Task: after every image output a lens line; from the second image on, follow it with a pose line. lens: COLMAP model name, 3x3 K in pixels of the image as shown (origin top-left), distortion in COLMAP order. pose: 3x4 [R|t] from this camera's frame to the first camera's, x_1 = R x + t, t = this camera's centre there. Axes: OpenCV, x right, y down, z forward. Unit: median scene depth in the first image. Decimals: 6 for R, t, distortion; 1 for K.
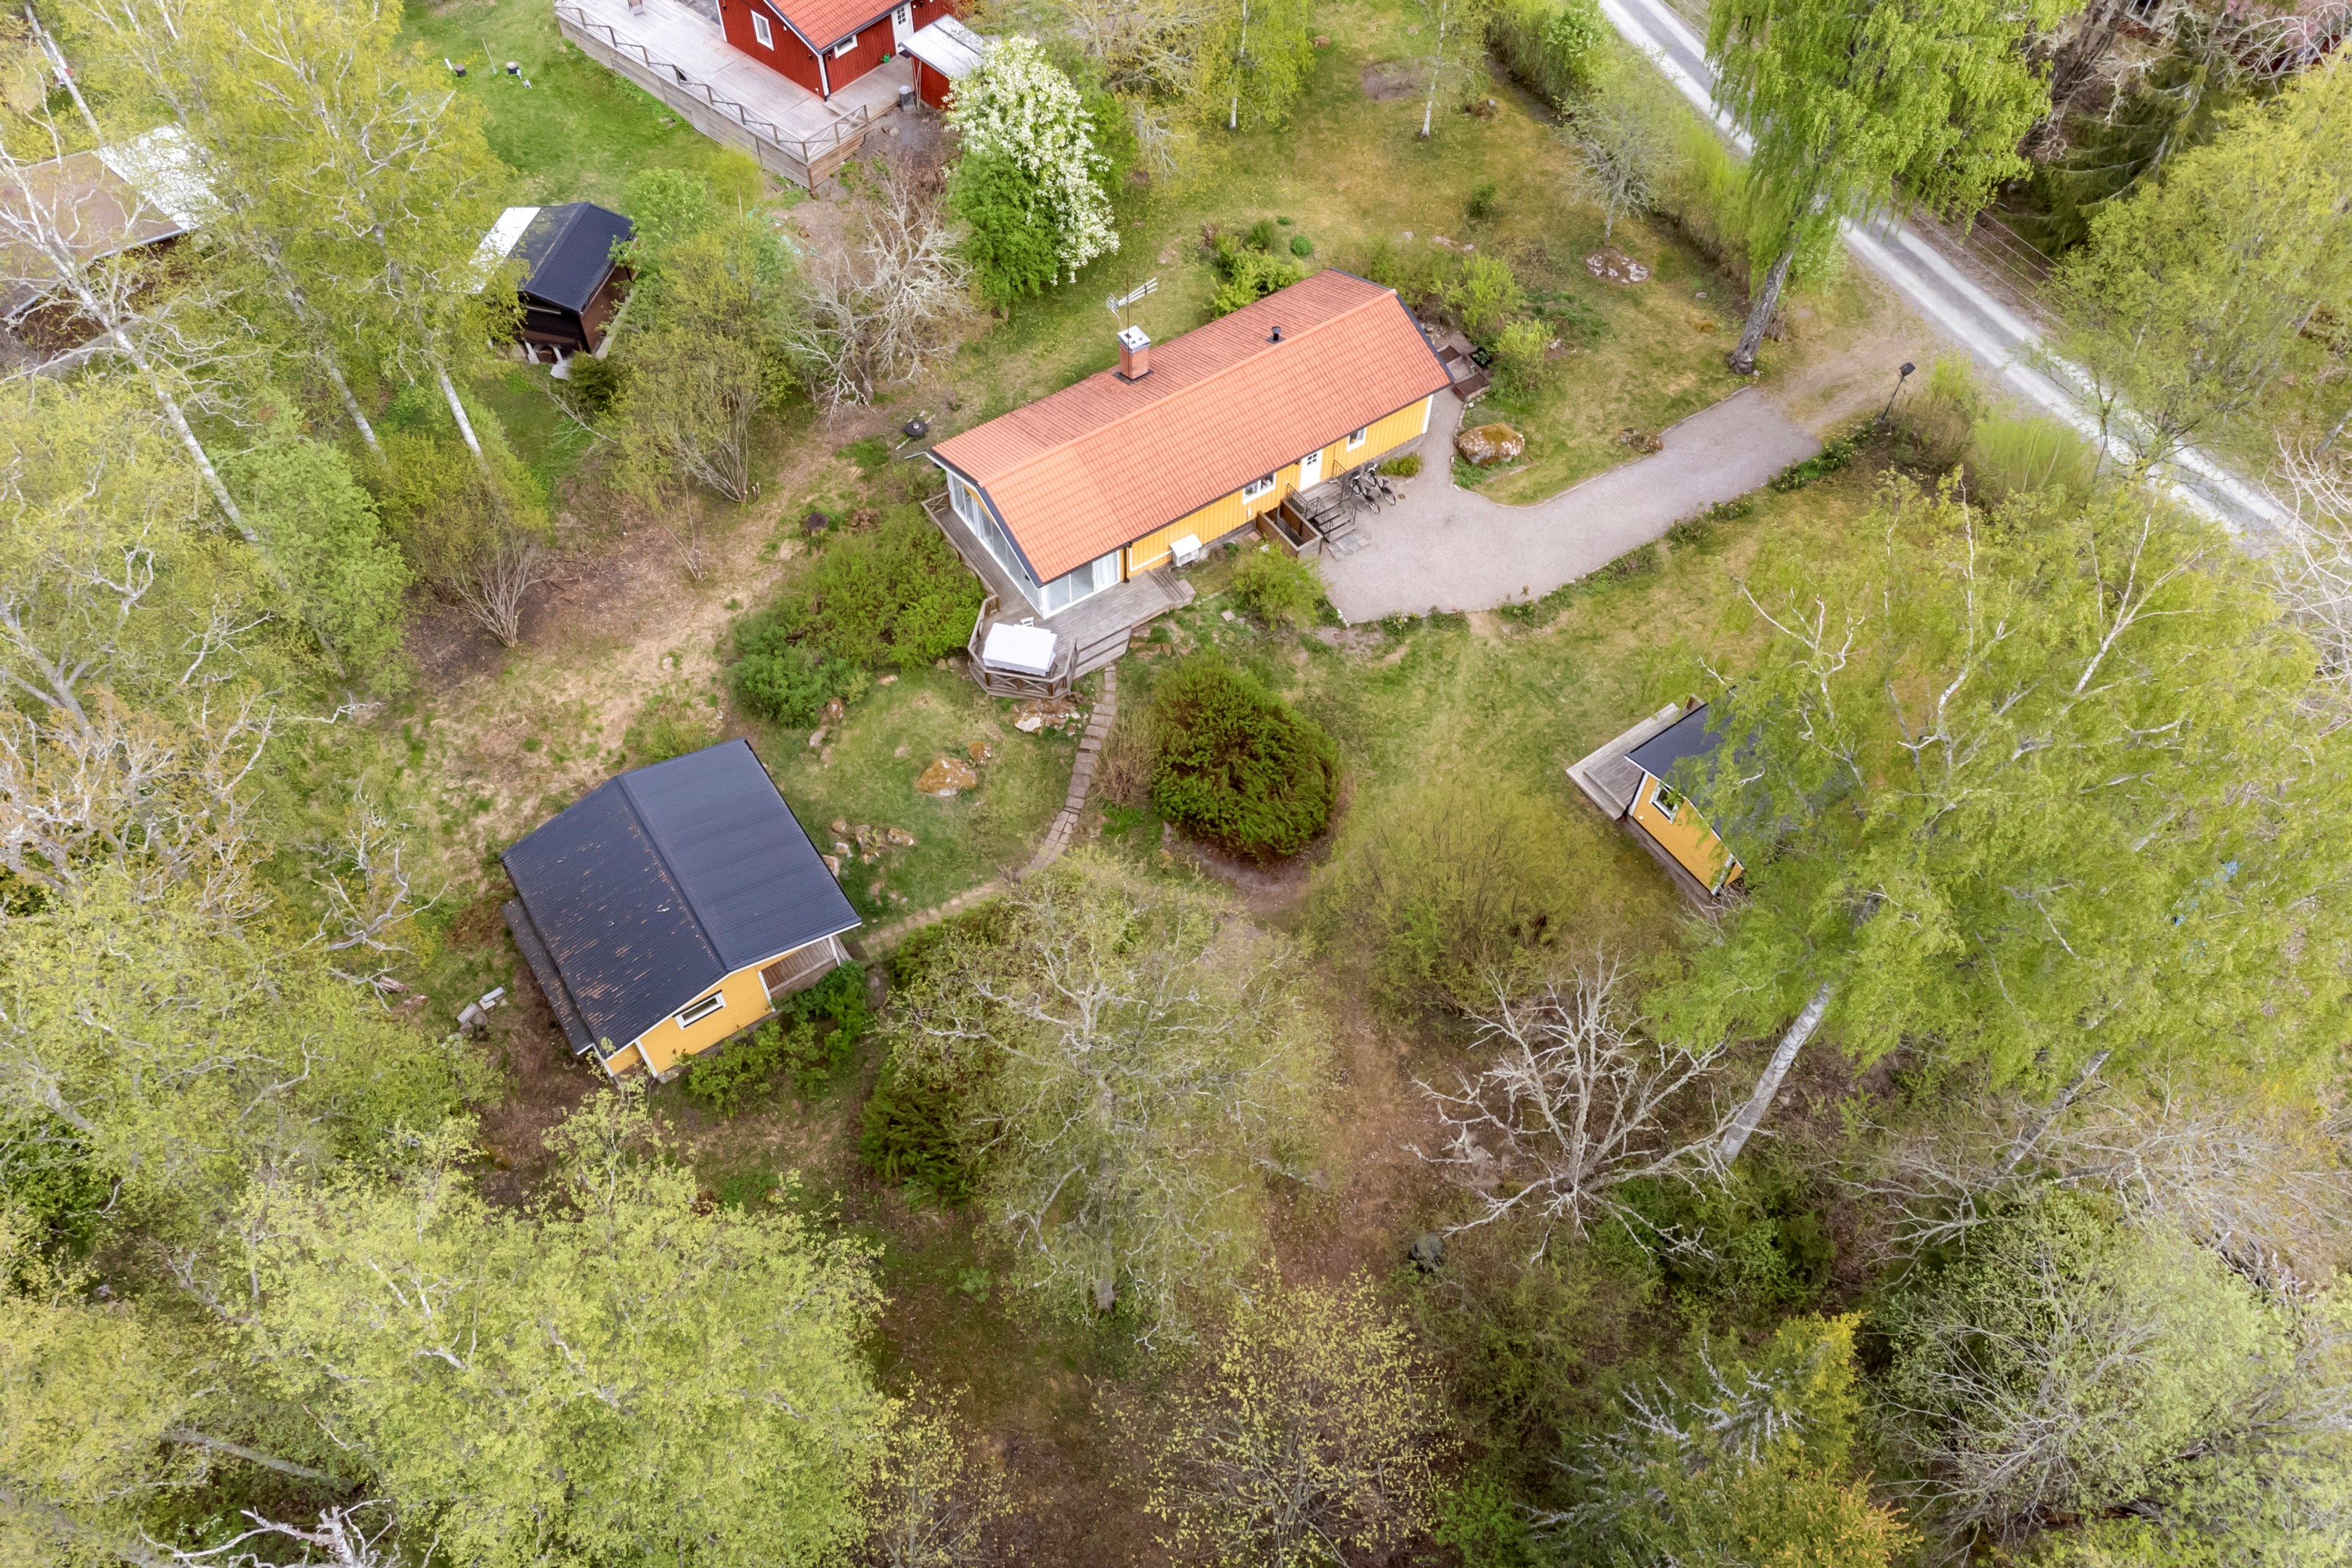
lens RADIAL K [[1758.3, 0, 1184.5], [0, 1758.3, 757.2], [0, 0, 1]] dist [0.094646, -0.278006]
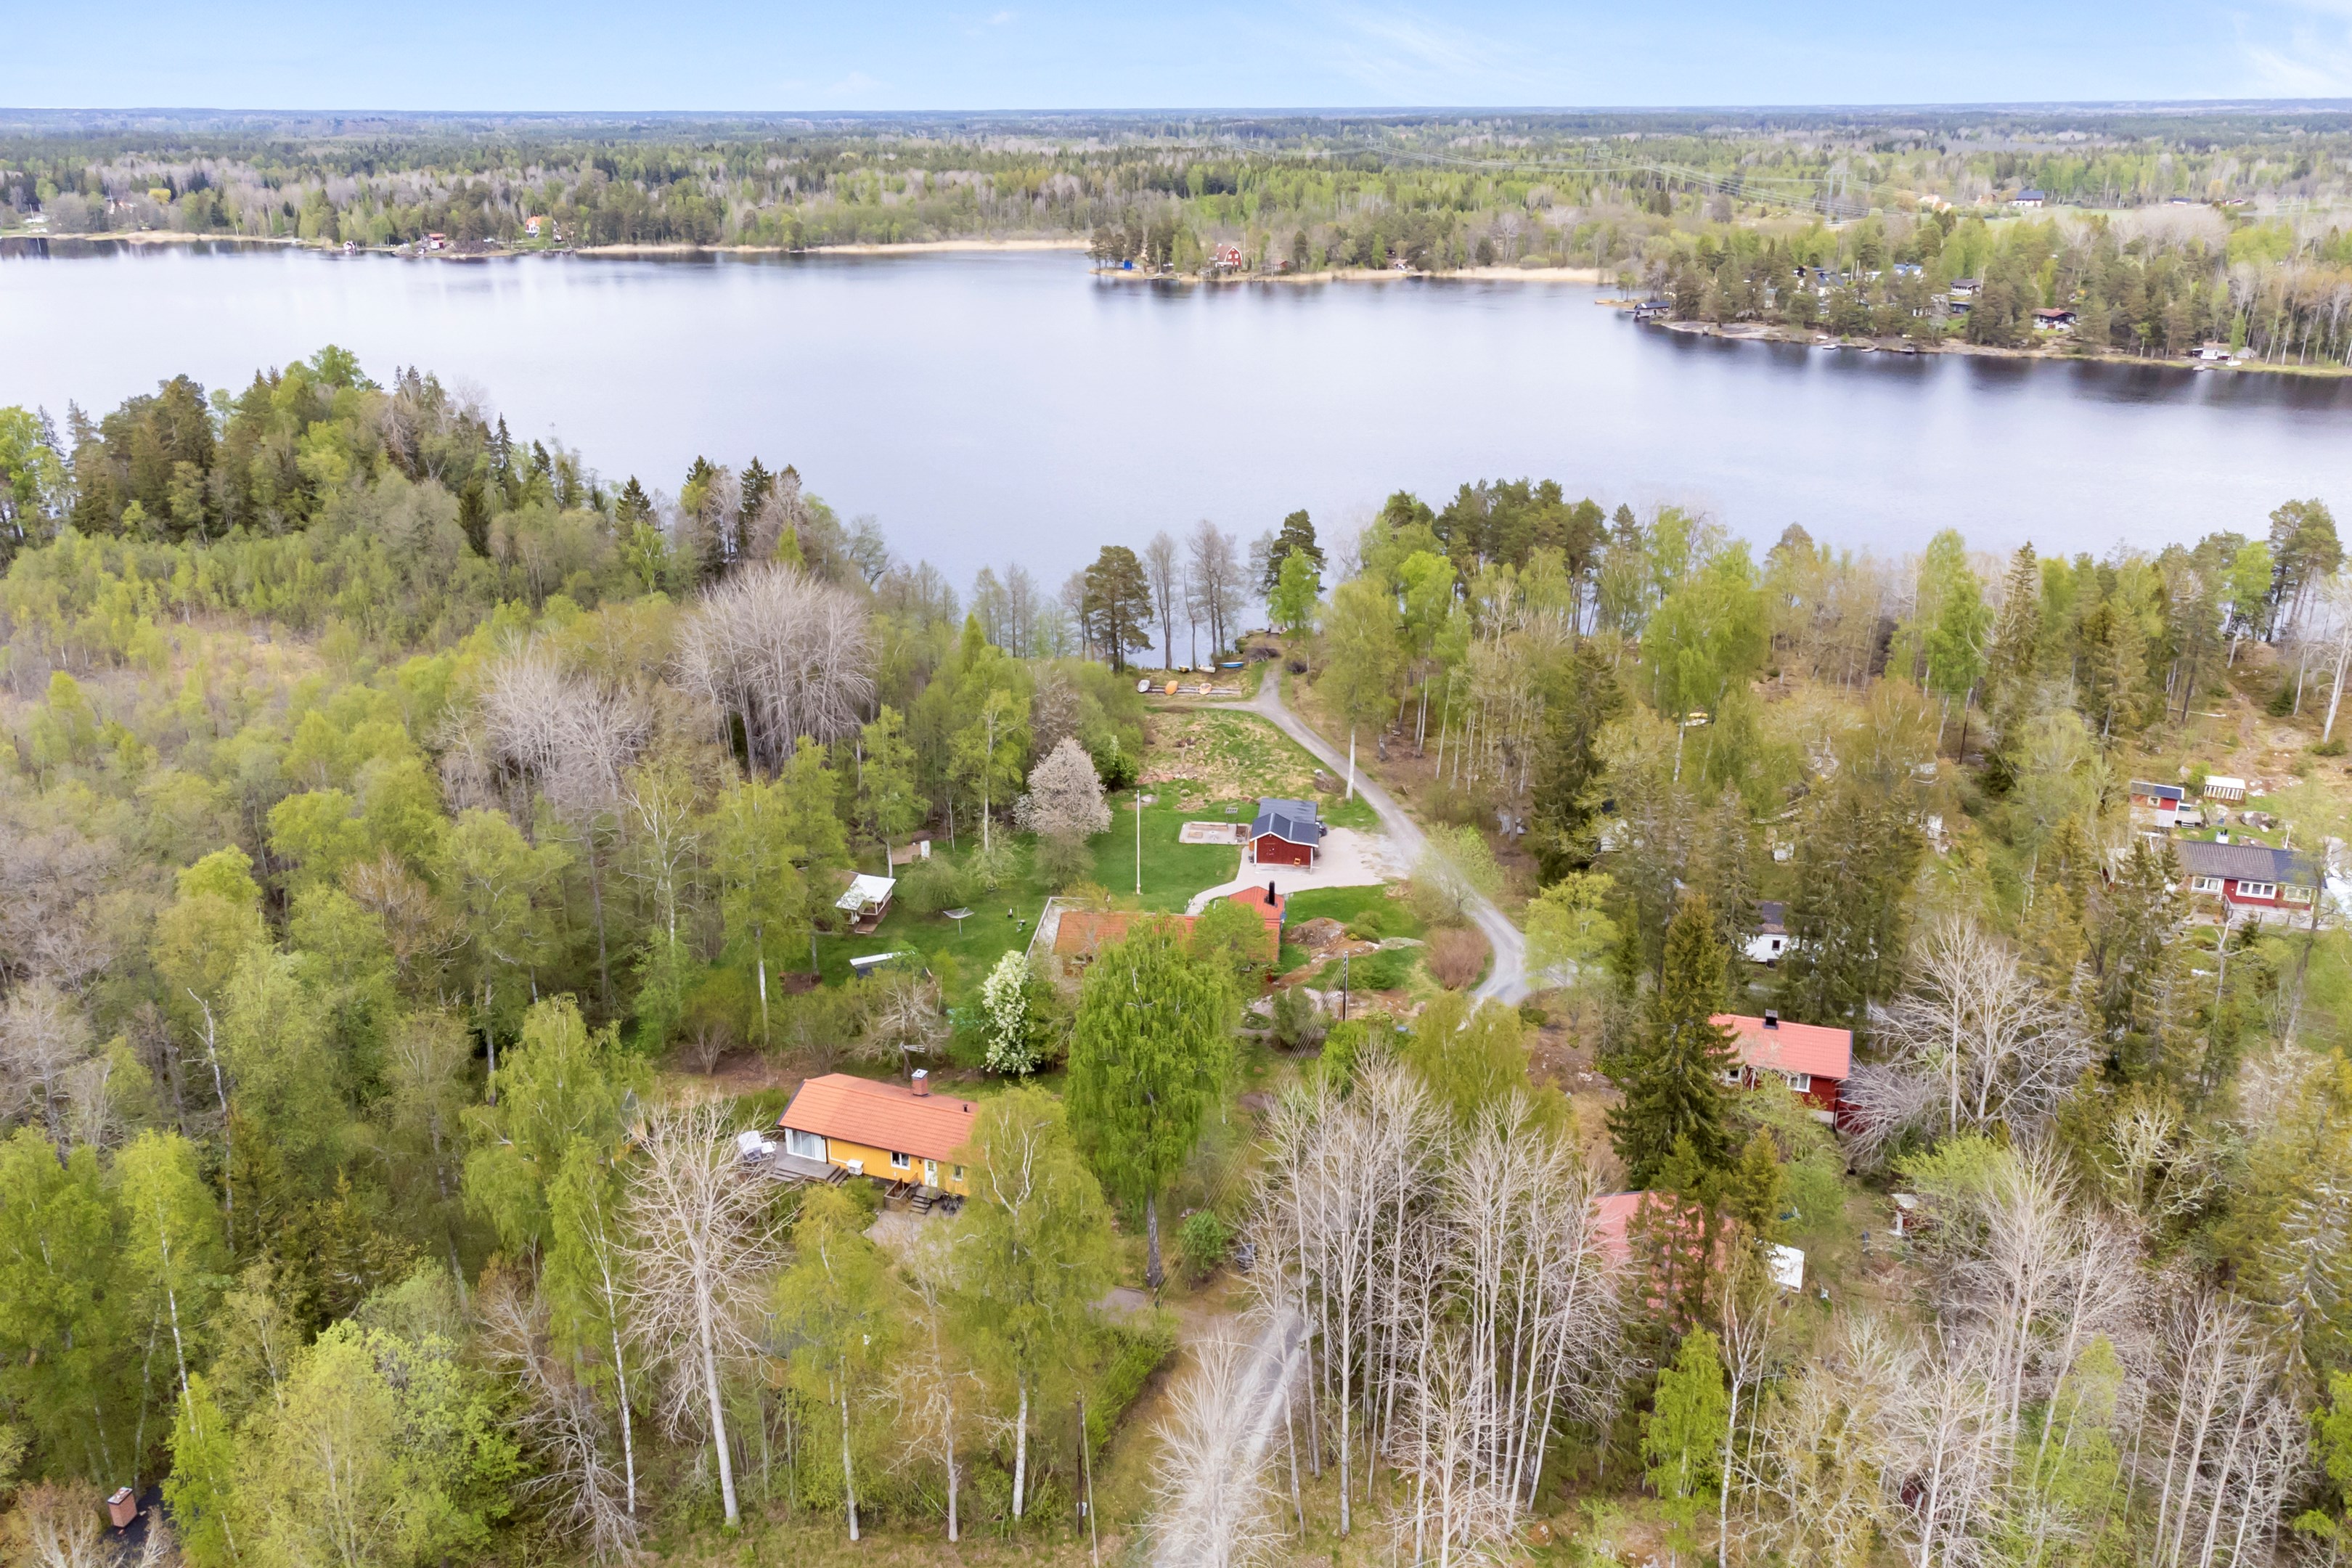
lens RADIAL K [[1825.4, 0, 1164.5], [0, 1825.4, 737.0], [0, 0, 1]] dist [0.075101, 0.000794]
pose [[0.554112, 0.260292, -0.790701, 1.630559], [-0.668970, 0.704534, -0.236879, -0.194732], [0.495418, 0.660212, 0.564518, -0.284949]]
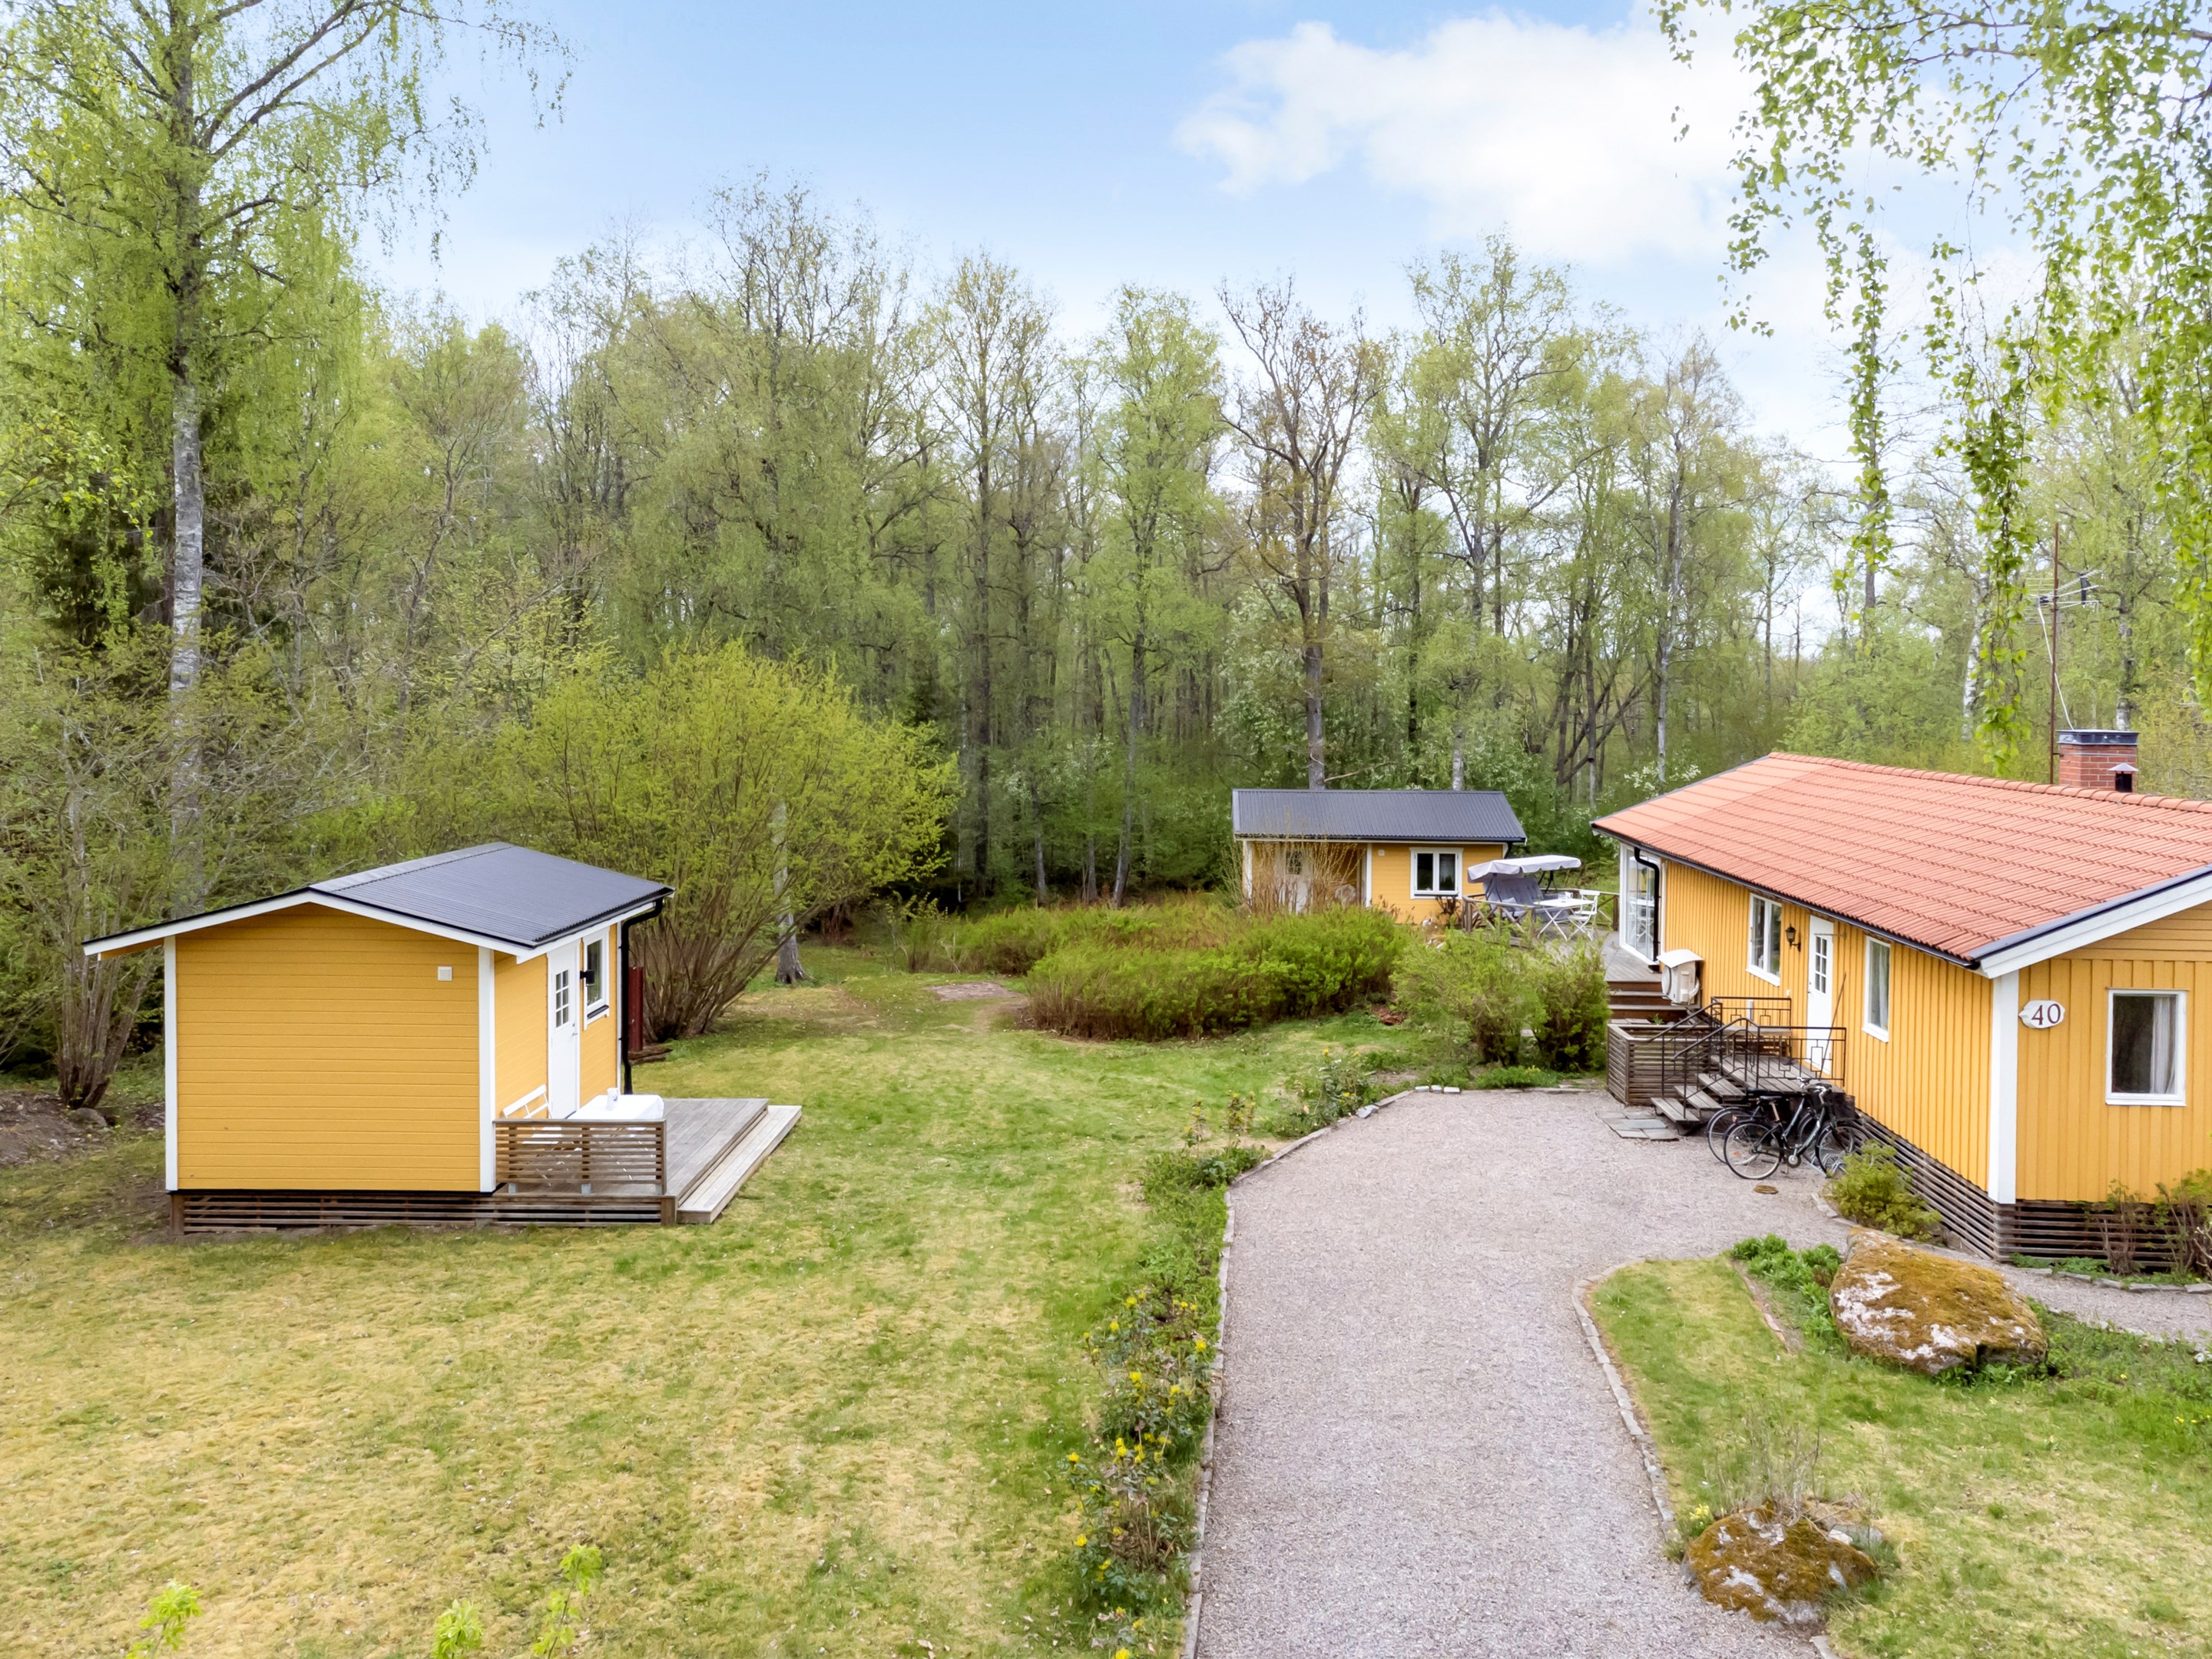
lens RADIAL K [[1663.8, 0, 1106.0], [0, 1663.8, 829.5], [0, 0, 1]] dist [0.037901, -0.001422]
pose [[-0.605530, 0.043277, -0.794645, 0.458041], [-0.659354, 0.531850, 0.531402, -0.278114], [0.445630, 0.845732, -0.293516, 1.004480]]
